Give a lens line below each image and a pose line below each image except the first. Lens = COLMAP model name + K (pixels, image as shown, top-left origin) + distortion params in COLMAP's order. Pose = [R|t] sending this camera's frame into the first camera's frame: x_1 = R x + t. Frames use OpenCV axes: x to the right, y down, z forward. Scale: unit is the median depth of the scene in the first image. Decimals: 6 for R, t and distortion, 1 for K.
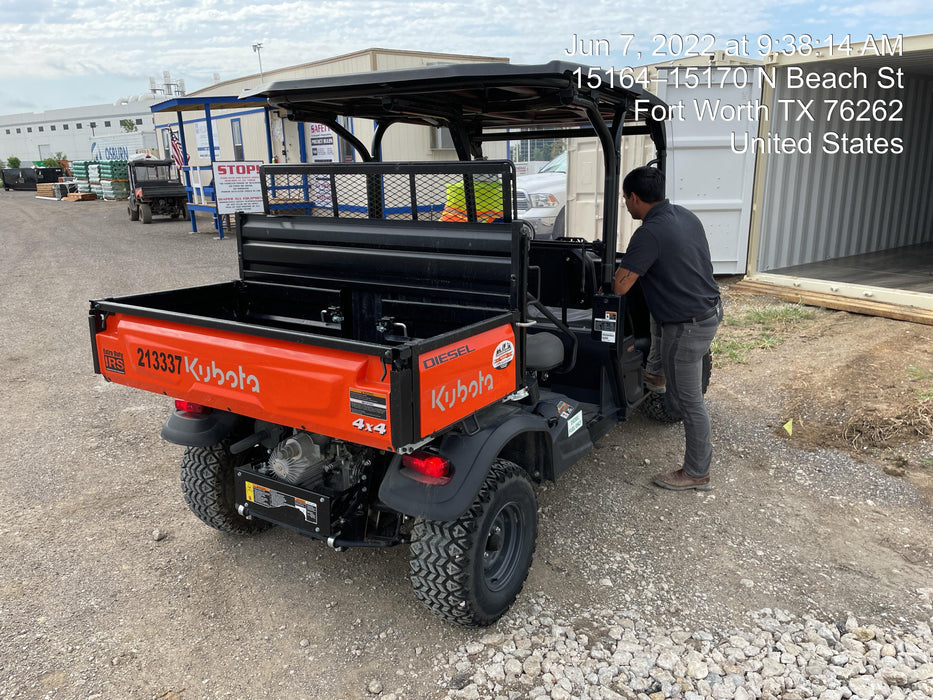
lens RADIAL K [[728.9, 0, 469.3], [0, 728.9, 346.1], [0, 0, 1]] dist [0.015628, -0.008969]
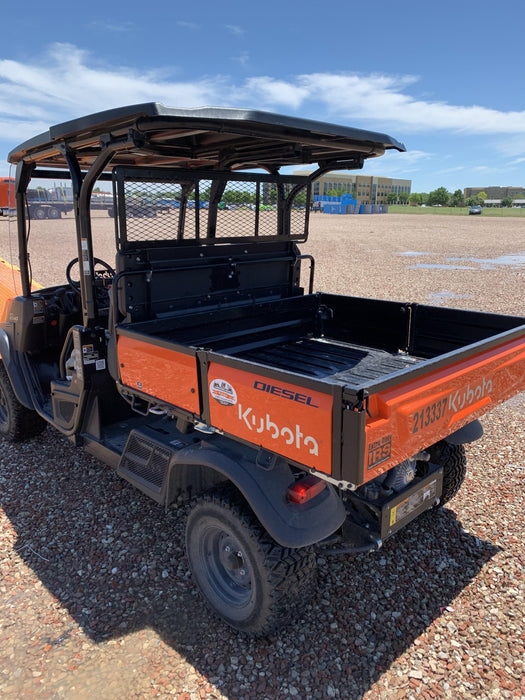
lens RADIAL K [[546.9, 0, 263.8], [0, 546.9, 354.8], [0, 0, 1]] dist [0.015628, -0.008969]
pose [[0.219384, -0.248295, 0.943515, -1.060259], [0.224275, 0.954011, 0.198909, -0.229840], [-0.949511, 0.167969, 0.264981, 0.951387]]
